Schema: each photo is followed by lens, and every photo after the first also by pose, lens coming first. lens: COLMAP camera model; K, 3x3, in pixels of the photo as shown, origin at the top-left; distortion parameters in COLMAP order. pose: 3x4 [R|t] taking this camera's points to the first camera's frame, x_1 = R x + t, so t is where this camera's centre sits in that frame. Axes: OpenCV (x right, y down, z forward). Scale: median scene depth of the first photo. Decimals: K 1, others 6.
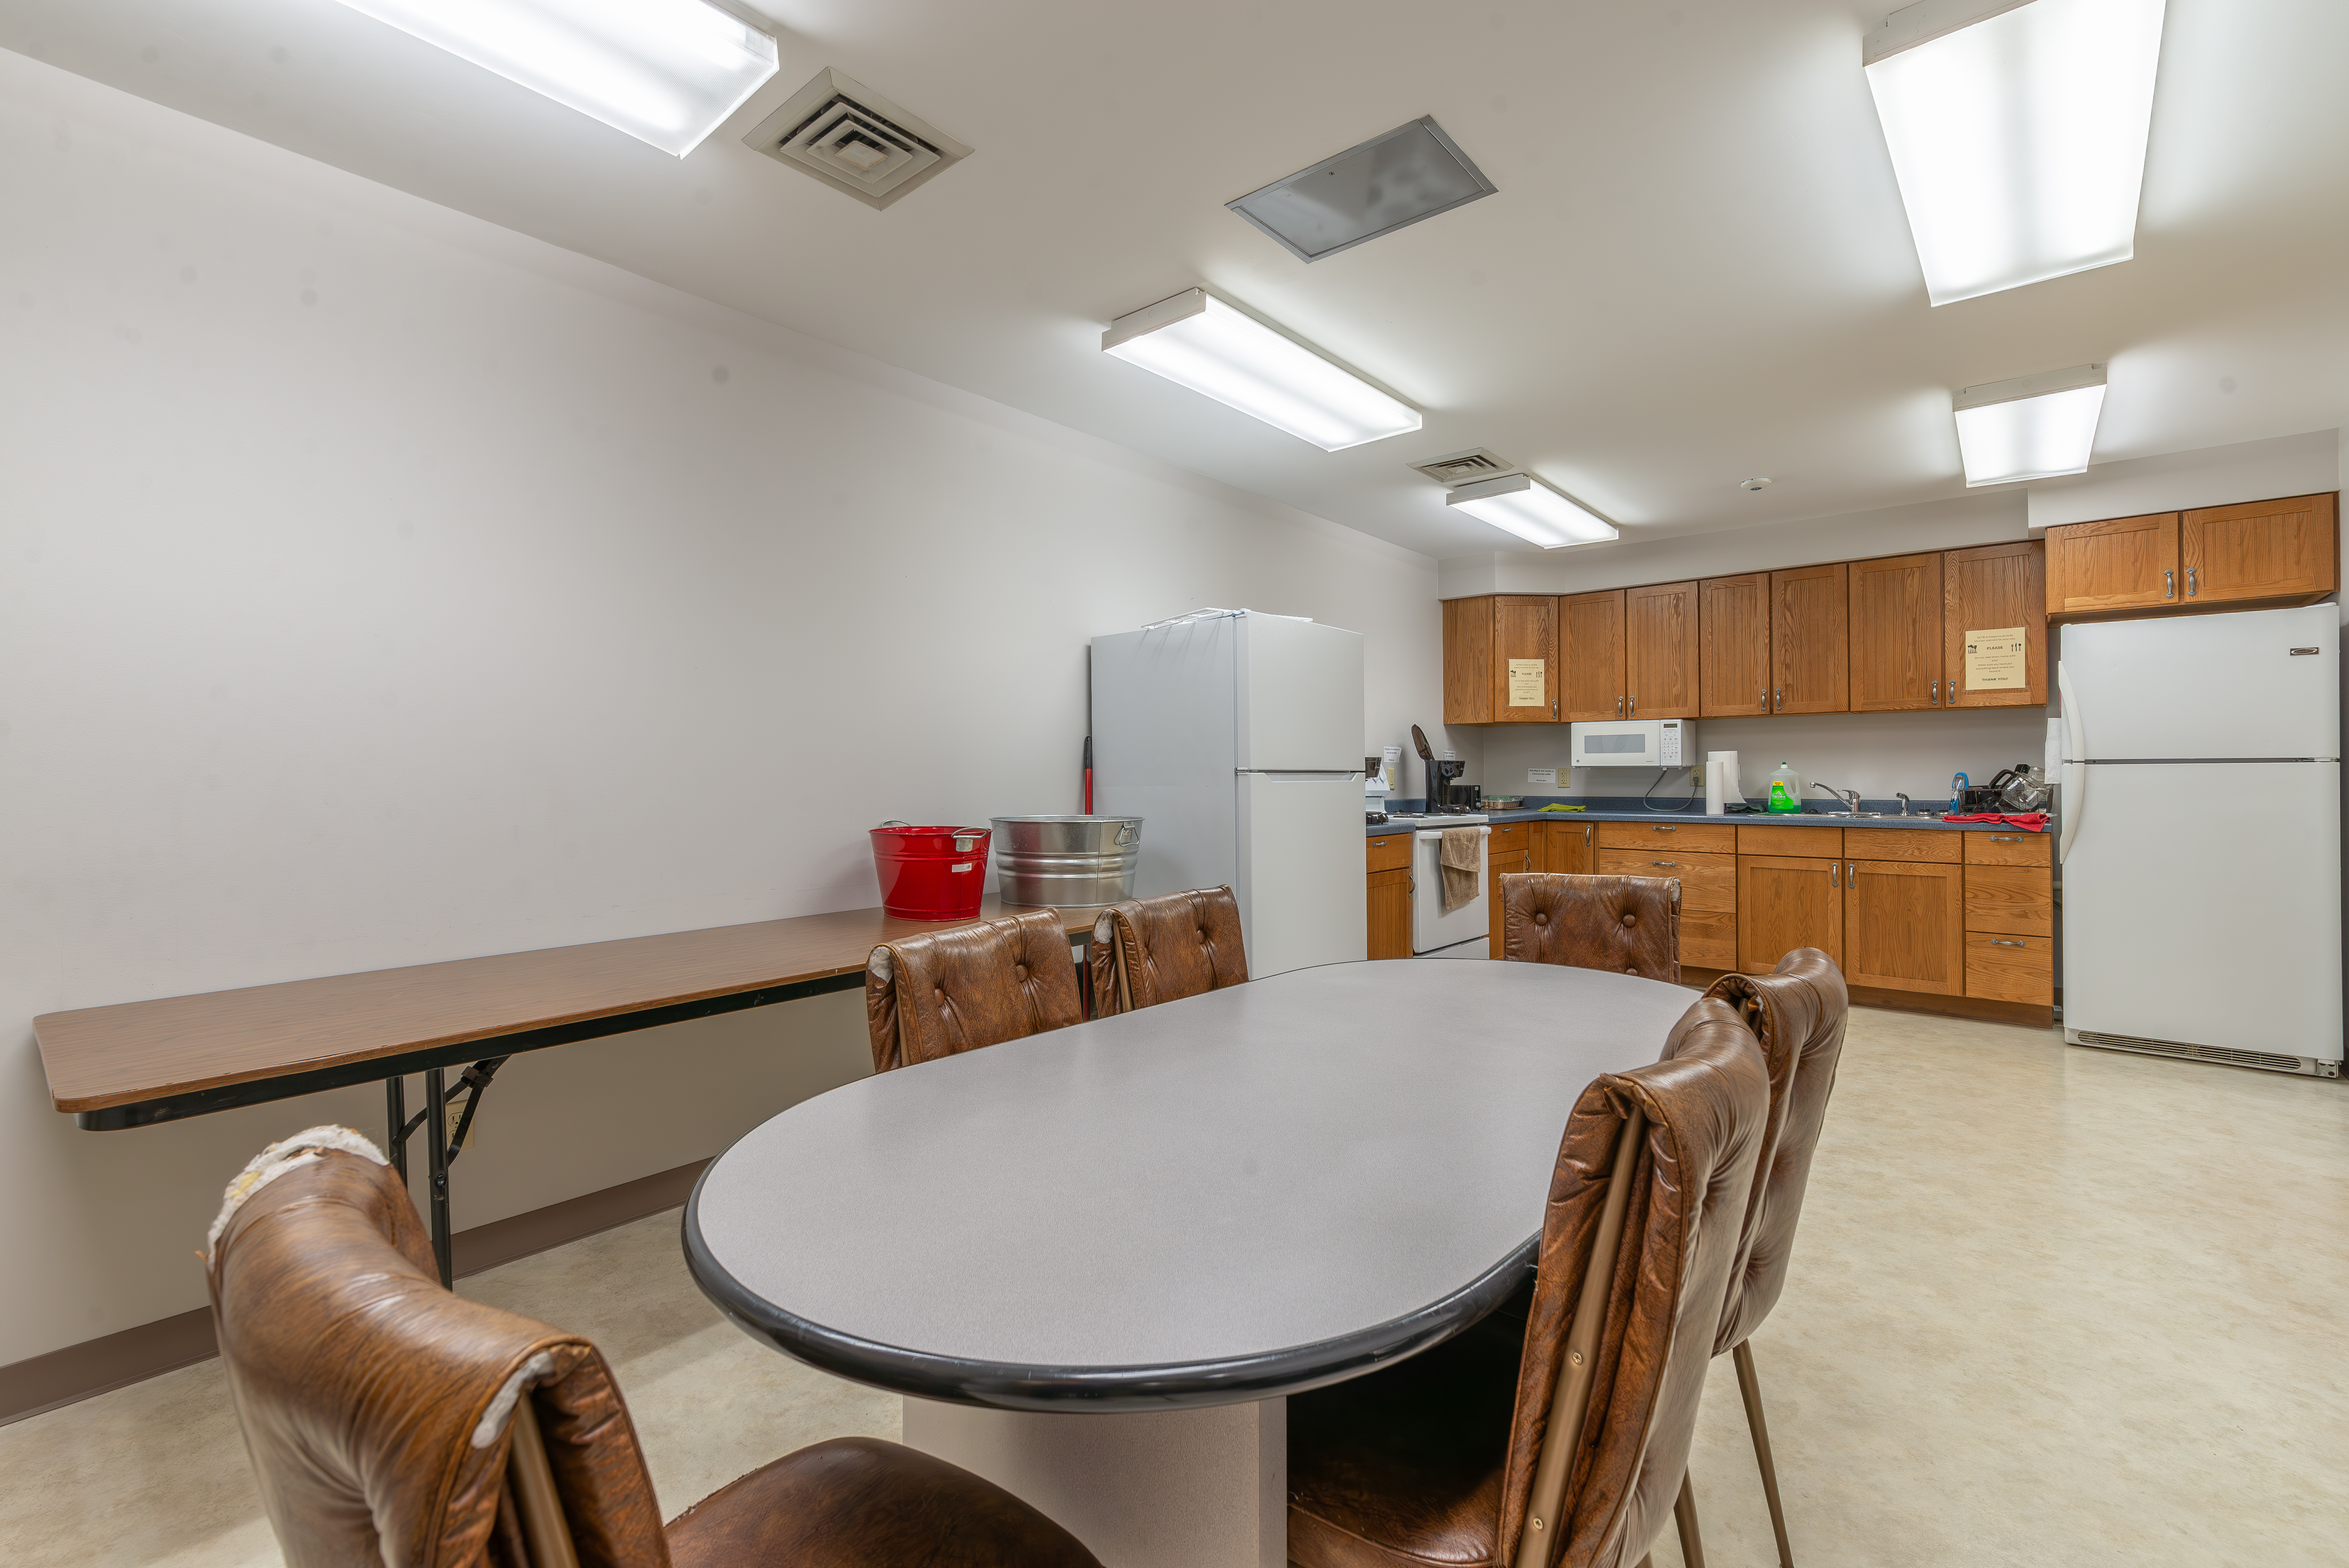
lens RADIAL K [[1031.3, 0, 1171.5], [0, 1031.3, 783.5], [0, 0, 1]] dist [-0.001195, 0.001091]
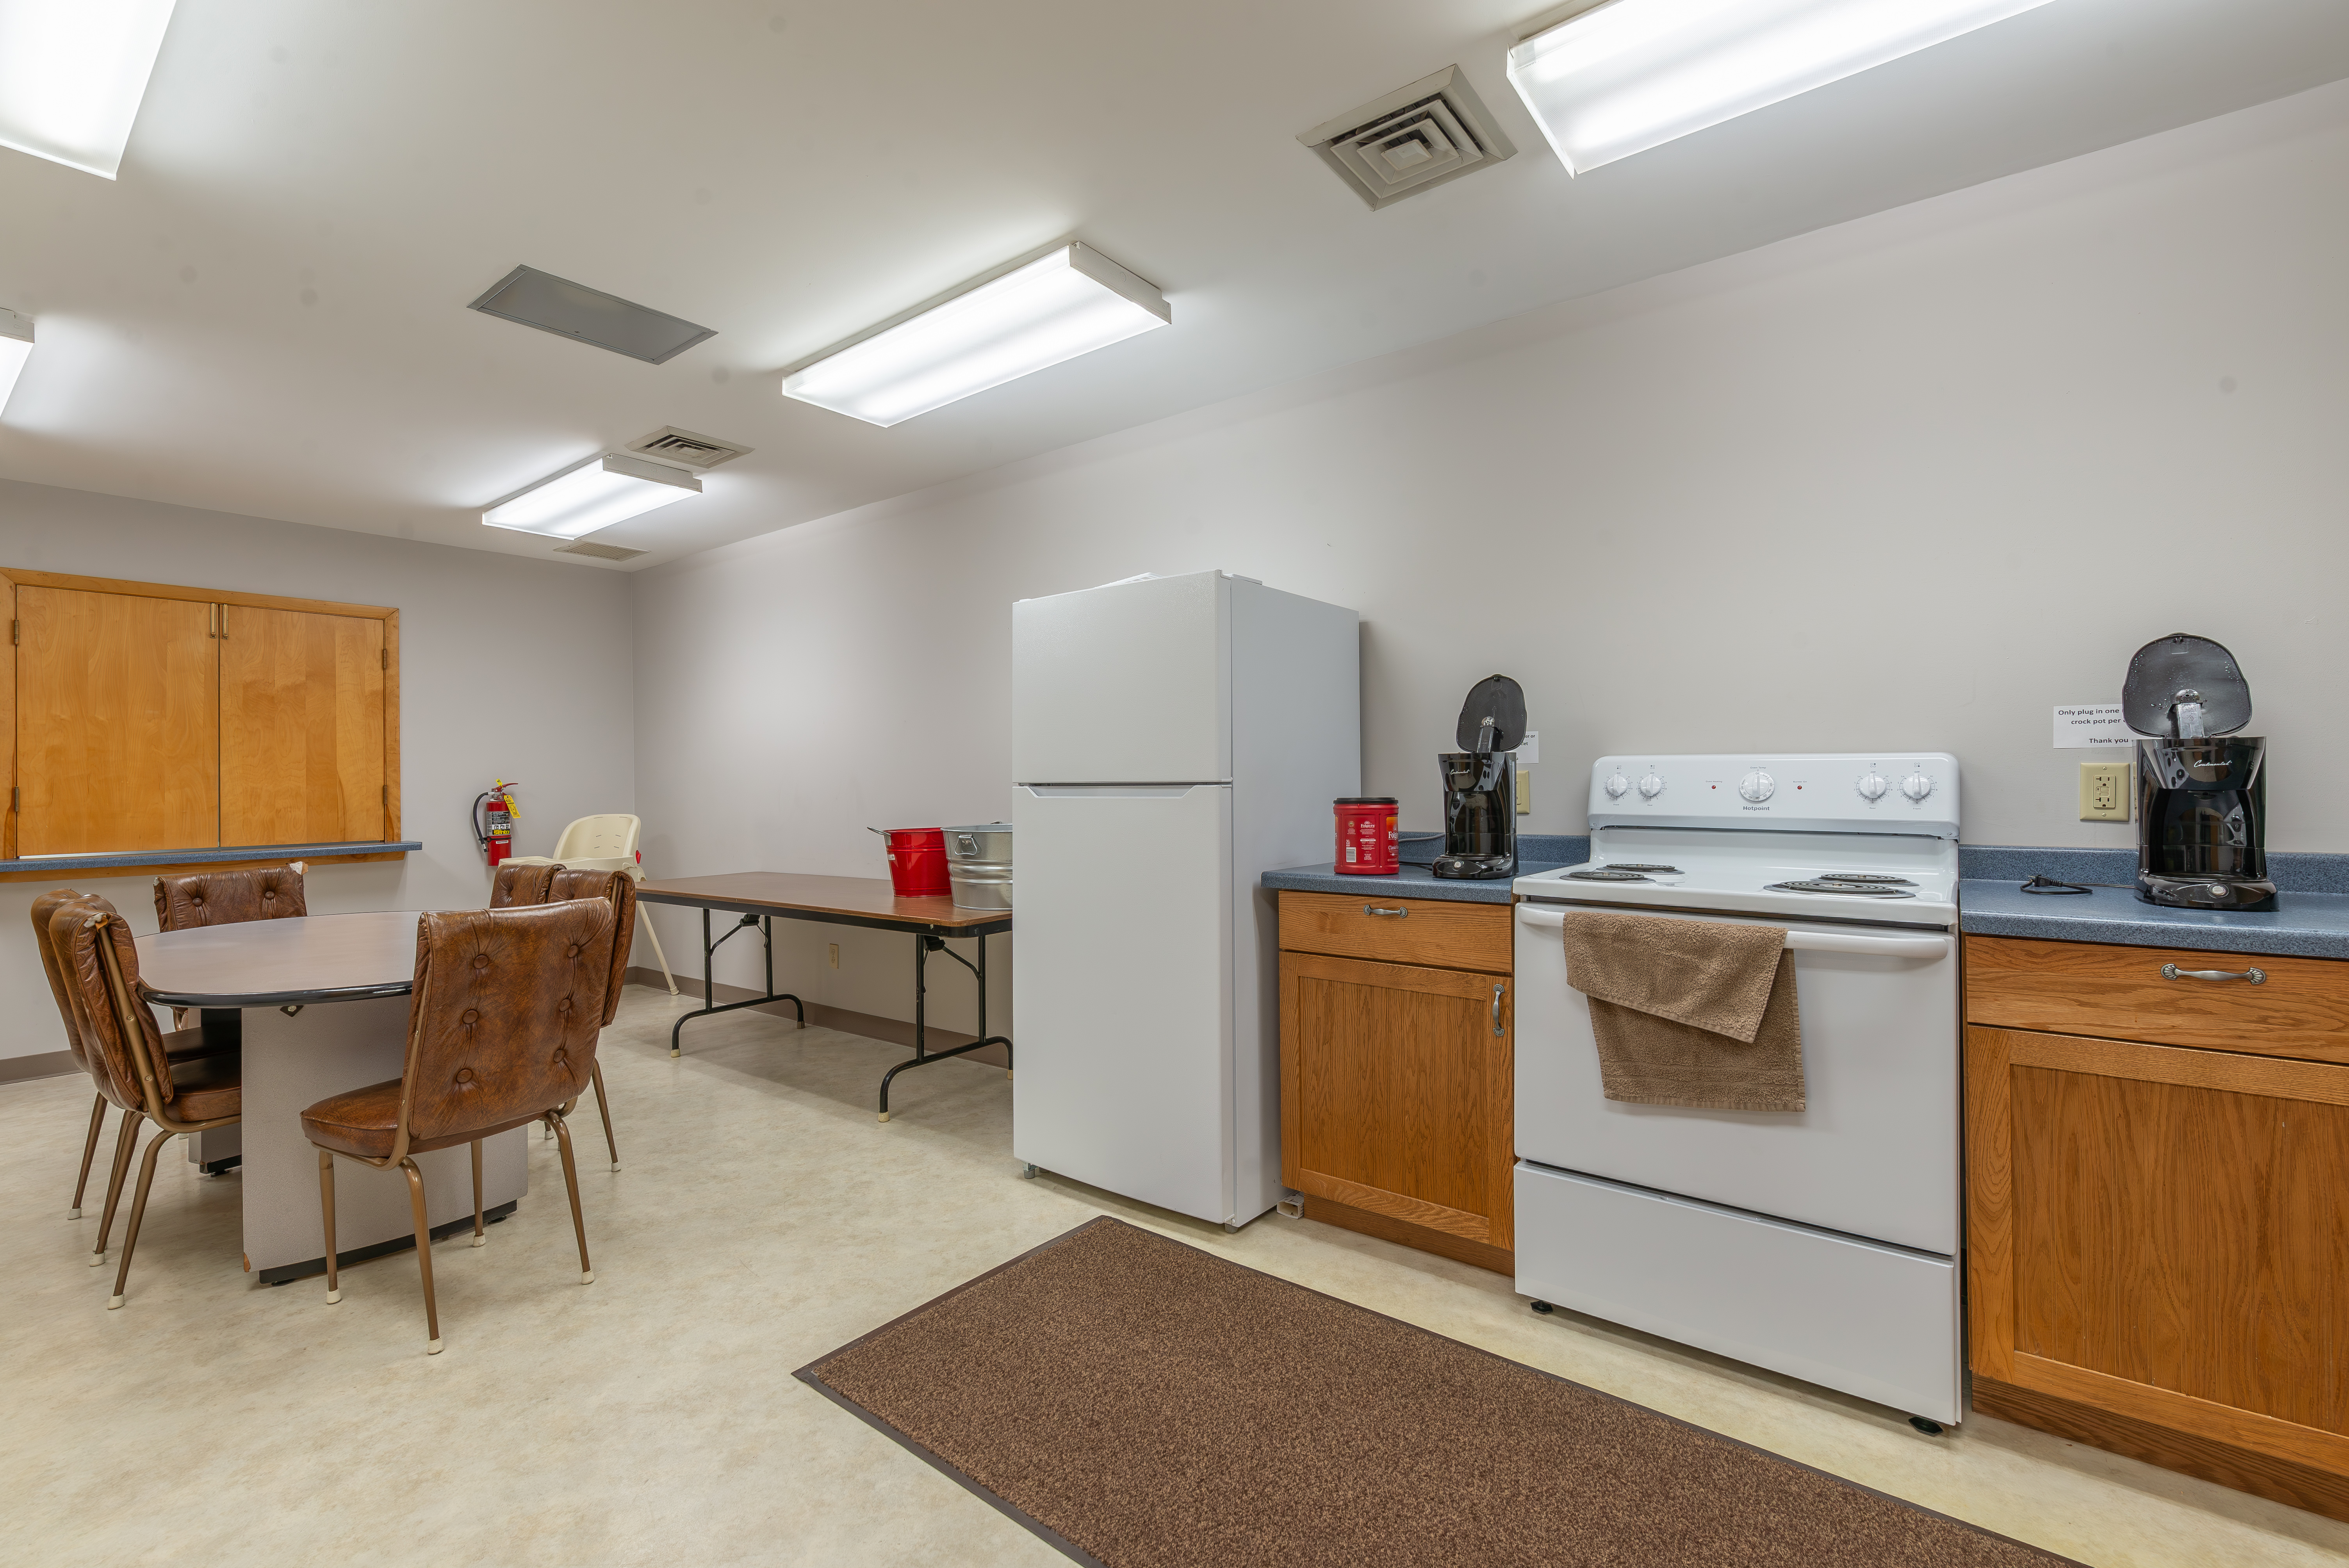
lens RADIAL K [[1031.3, 0, 1169.5], [0, 1031.3, 783.3], [0, 0, 1]] dist [-0.001195, 0.001091]
pose [[0.032952, 0.002683, -0.999453, 1.540782], [0.003241, 0.999991, 0.002791, -0.026358], [0.999452, -0.003331, 0.032943, 1.766899]]
